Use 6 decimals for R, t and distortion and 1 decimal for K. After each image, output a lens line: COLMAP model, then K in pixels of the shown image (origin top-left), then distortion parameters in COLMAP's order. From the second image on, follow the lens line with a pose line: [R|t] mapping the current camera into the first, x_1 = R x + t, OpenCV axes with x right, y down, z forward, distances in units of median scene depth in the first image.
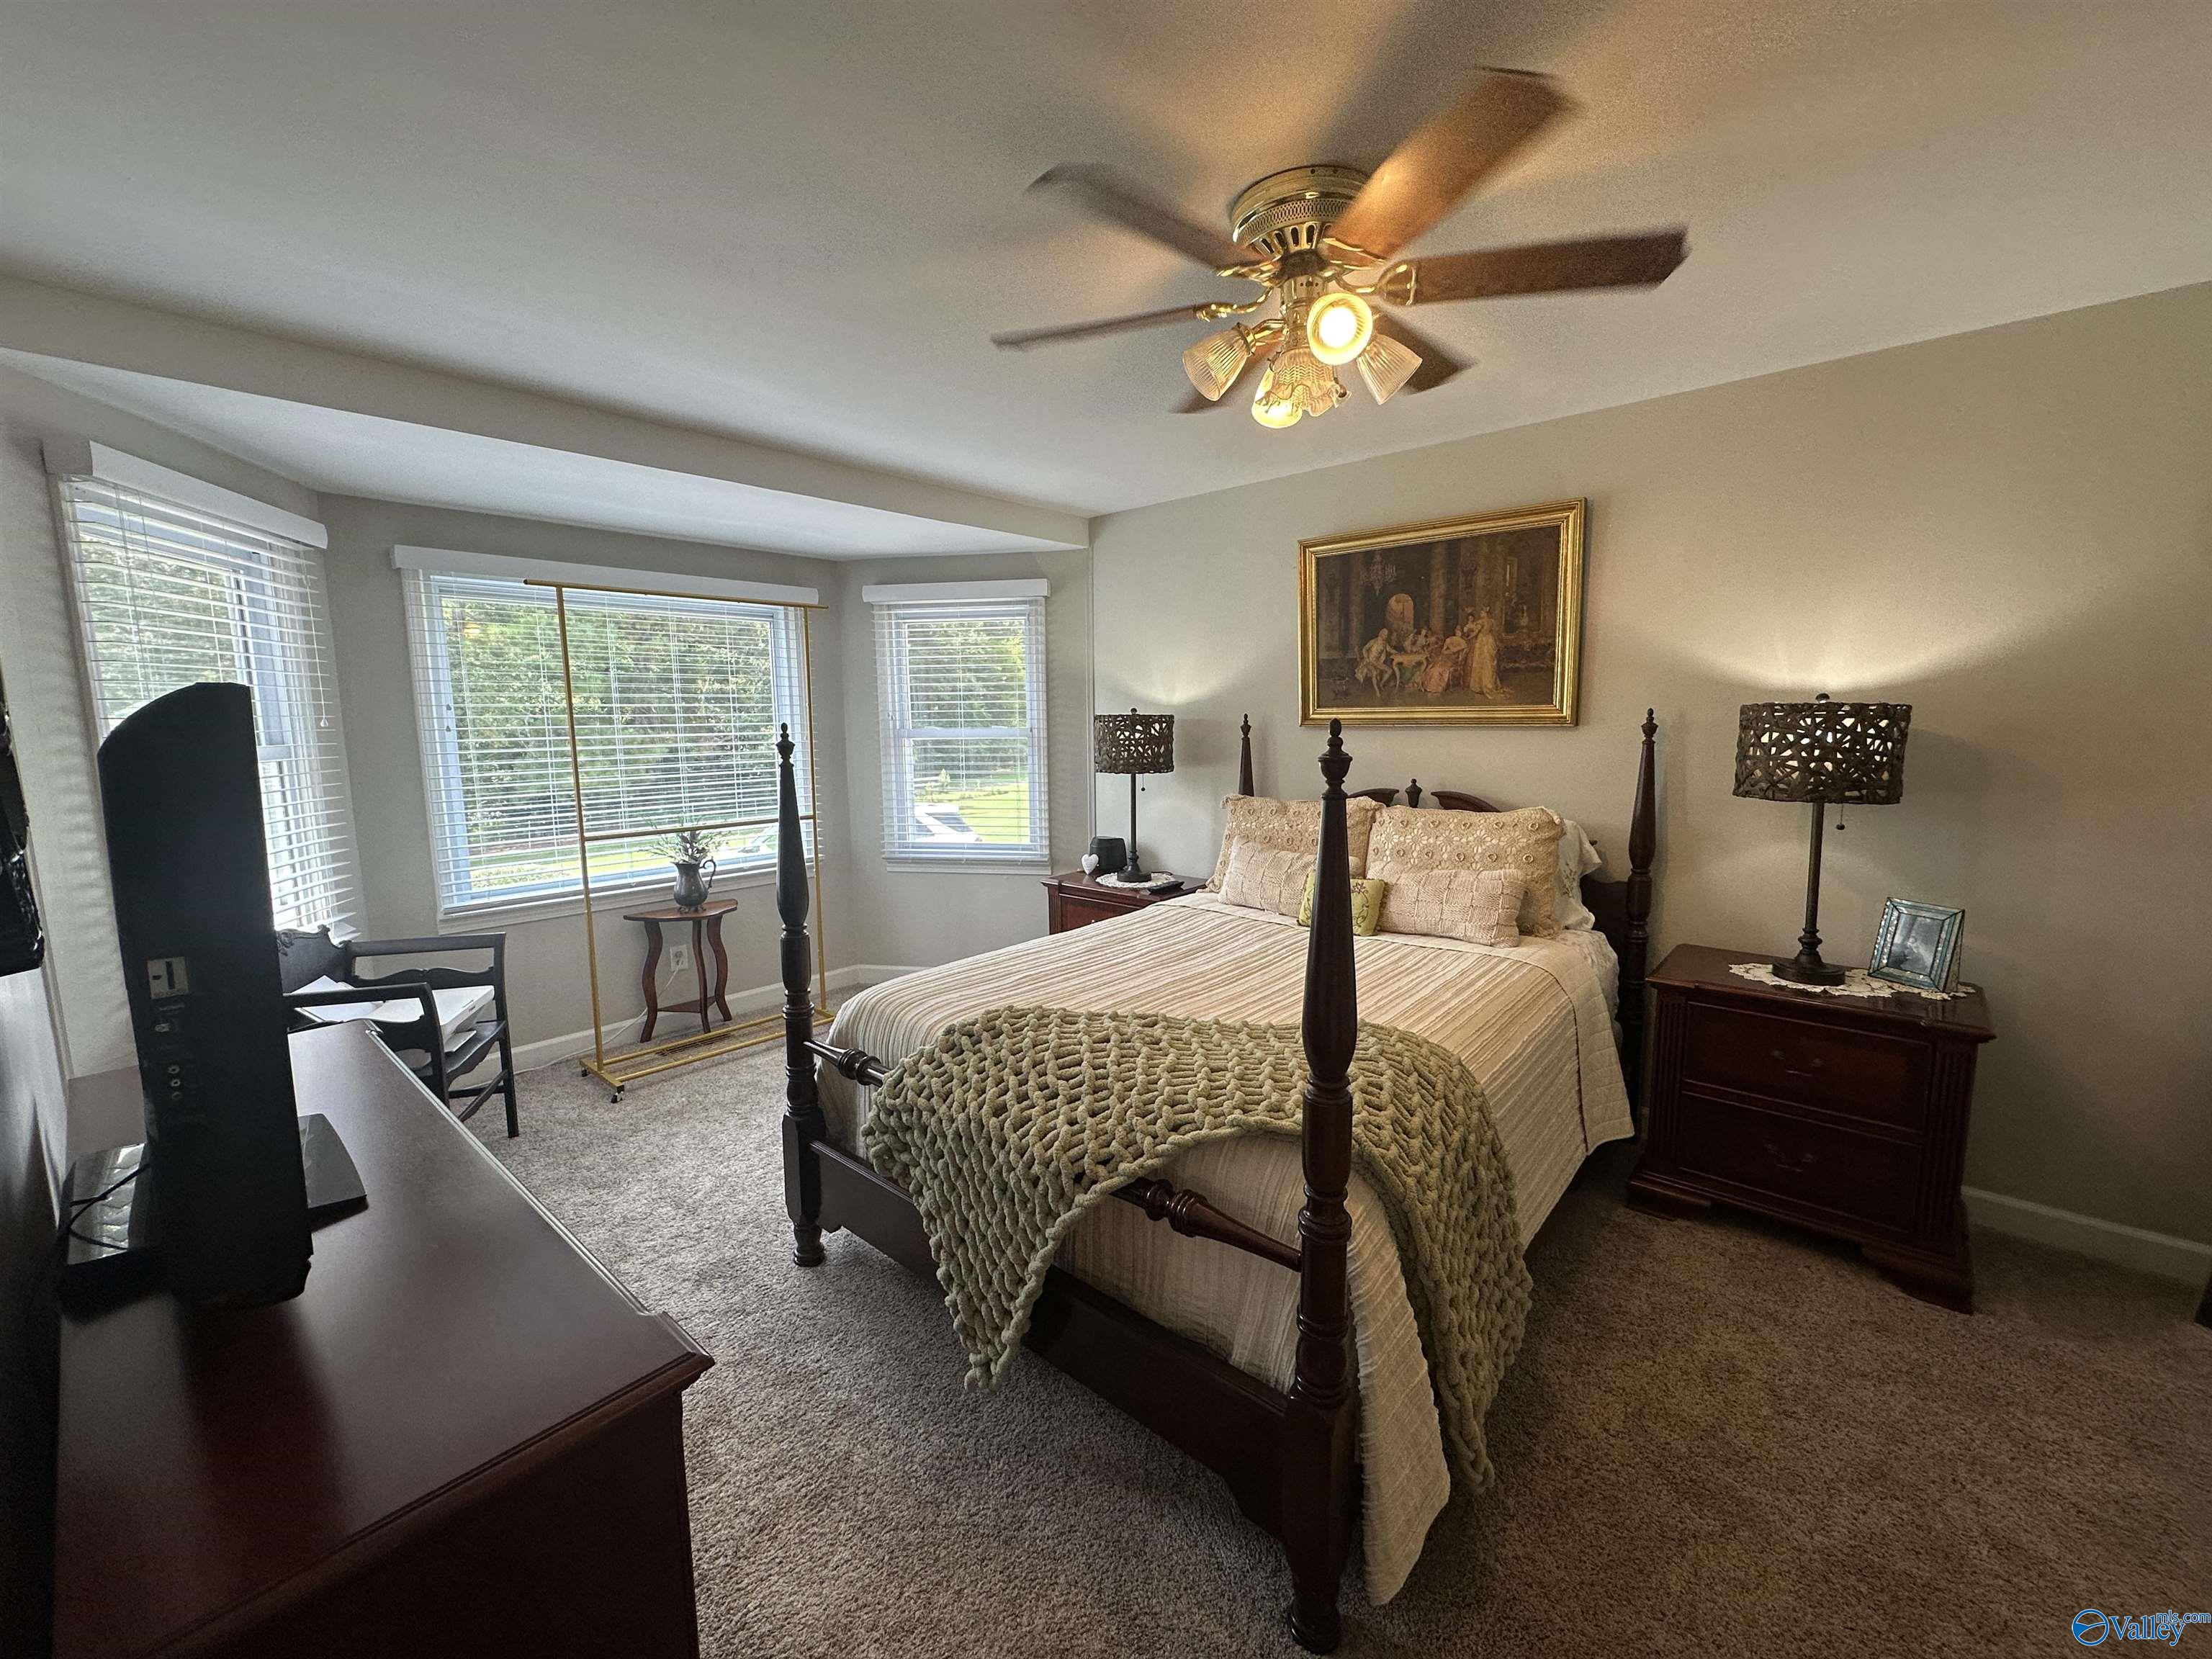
lens RADIAL K [[888.7, 0, 1110.0], [0, 888.7, 826.2], [0, 0, 1]] dist [0.001307, 0.000100]
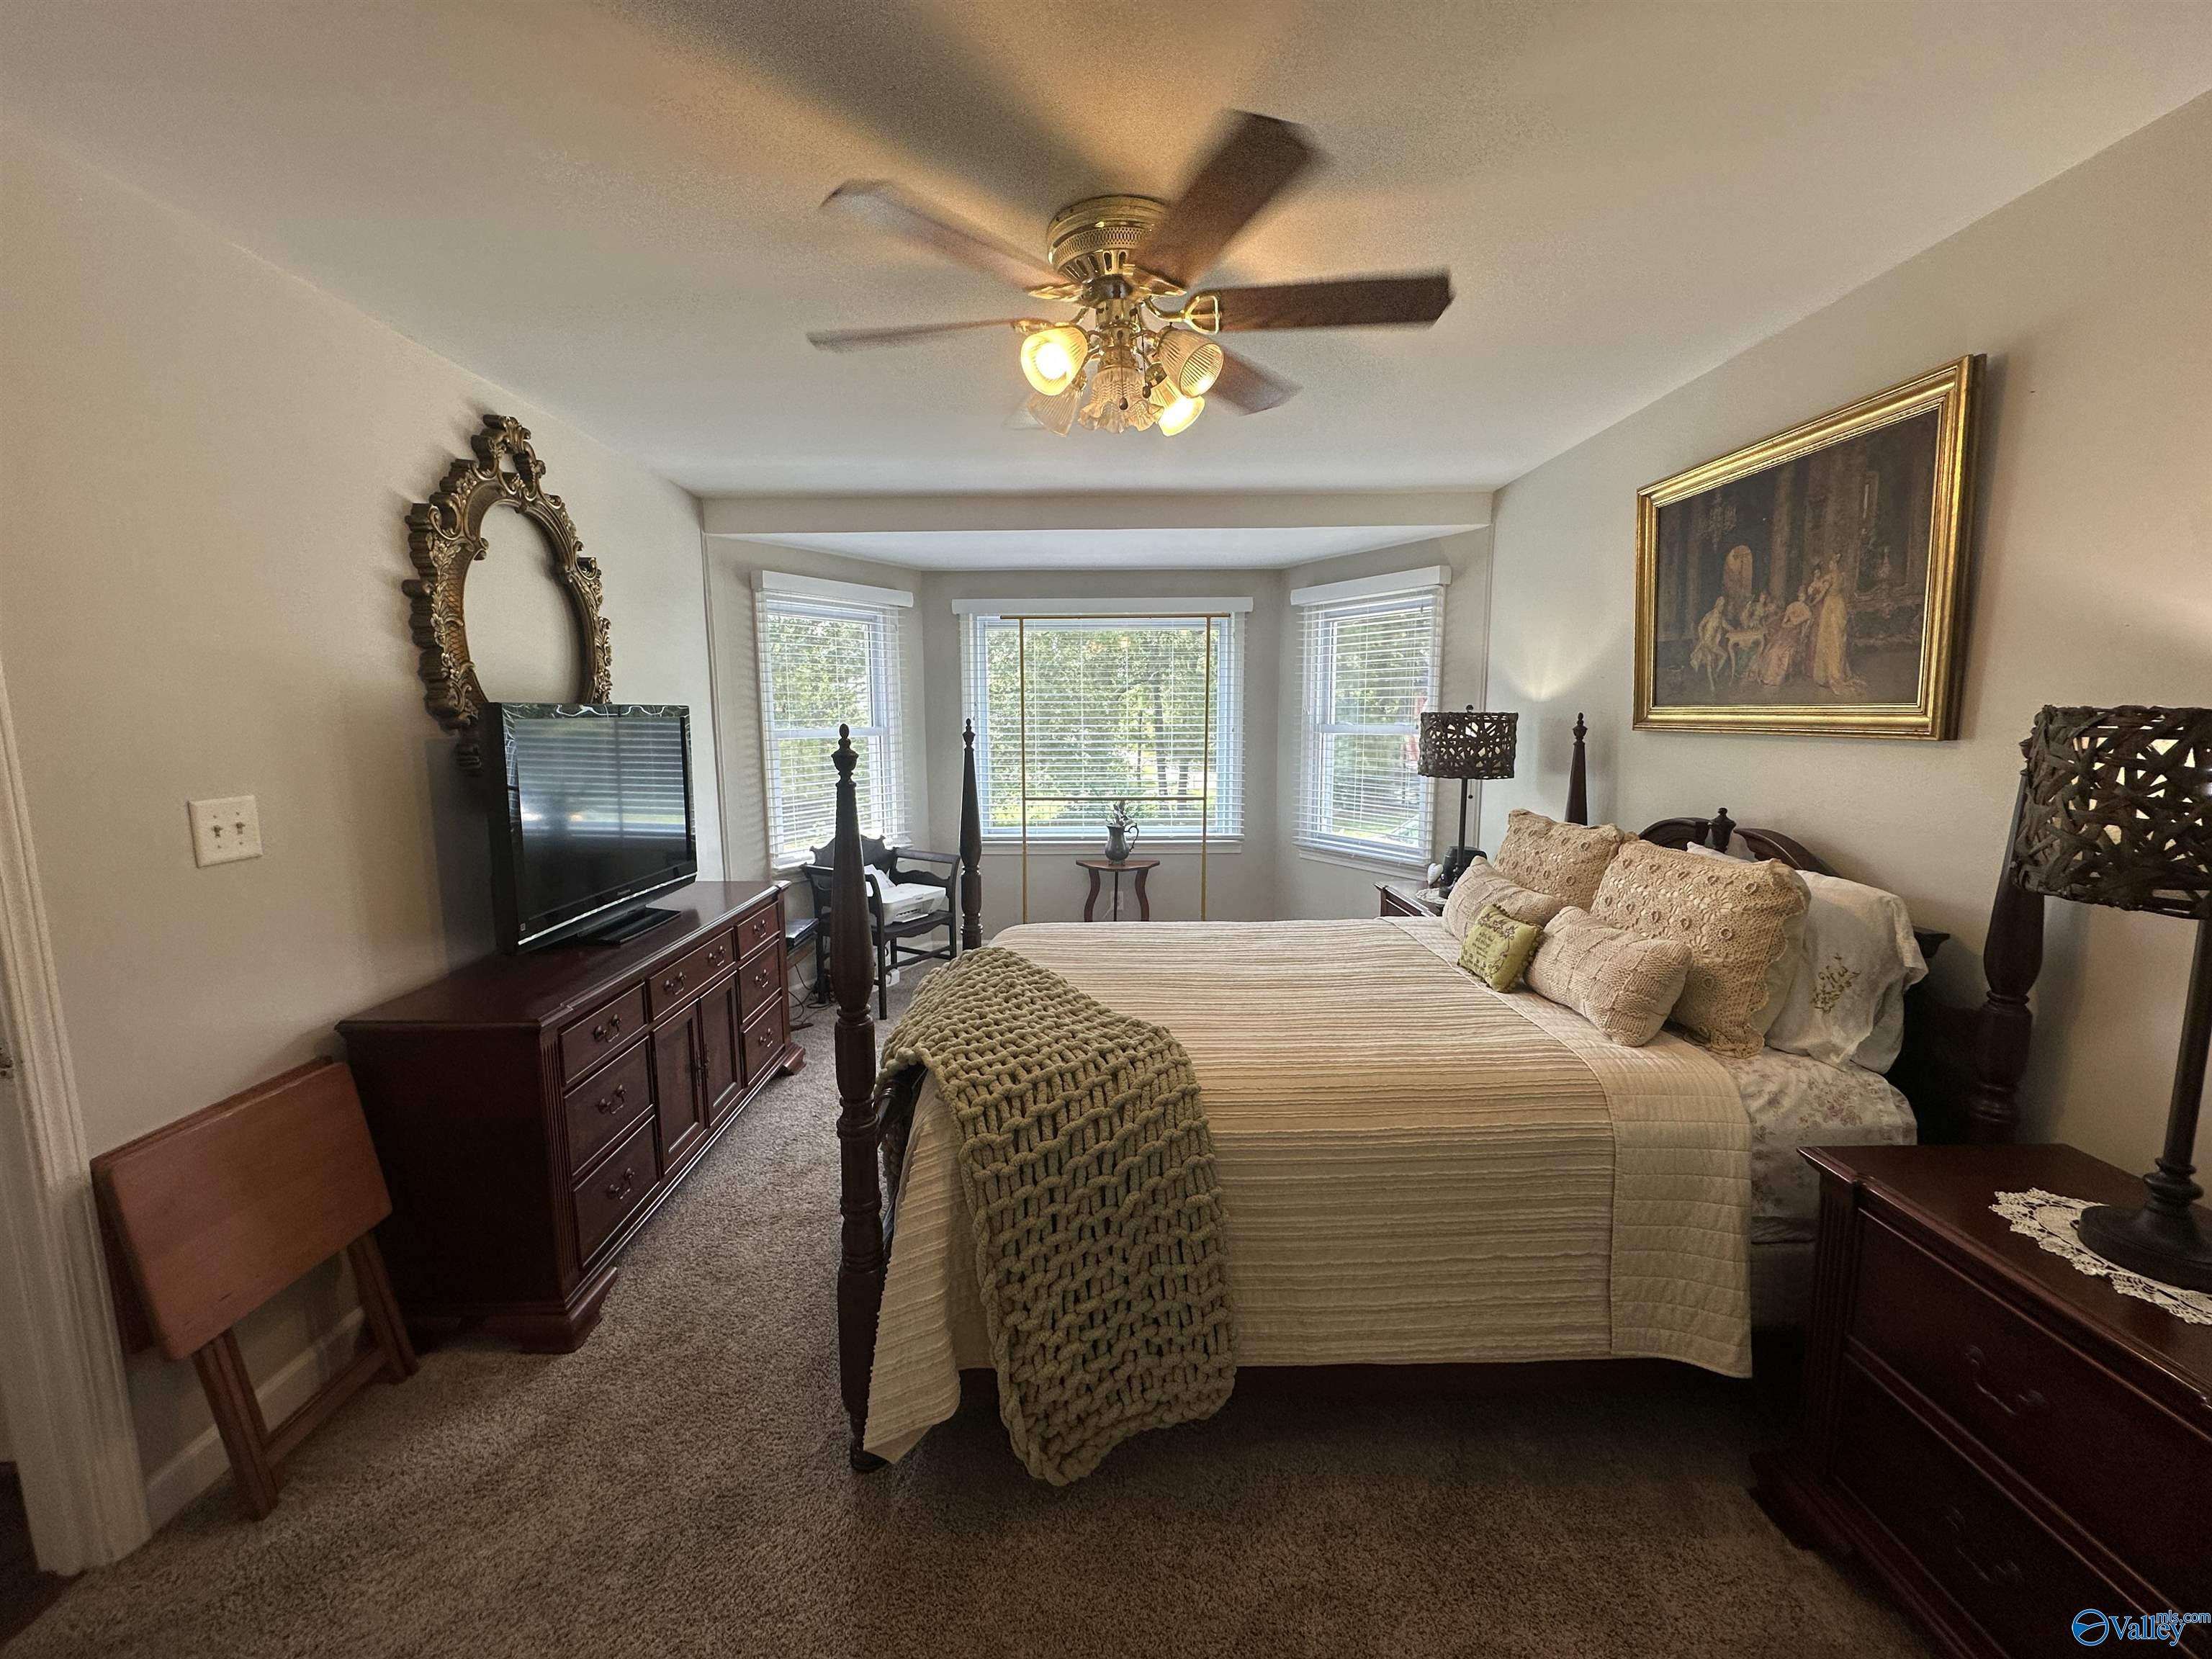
lens RADIAL K [[888.7, 0, 1110.0], [0, 888.7, 826.2], [0, 0, 1]] dist [0.001307, 0.000100]
pose [[0.668459, 0.103481, -0.736515, 0.549102], [-0.095659, 0.994011, 0.052840, -0.030066], [0.737572, 0.035133, 0.674354, 0.165748]]
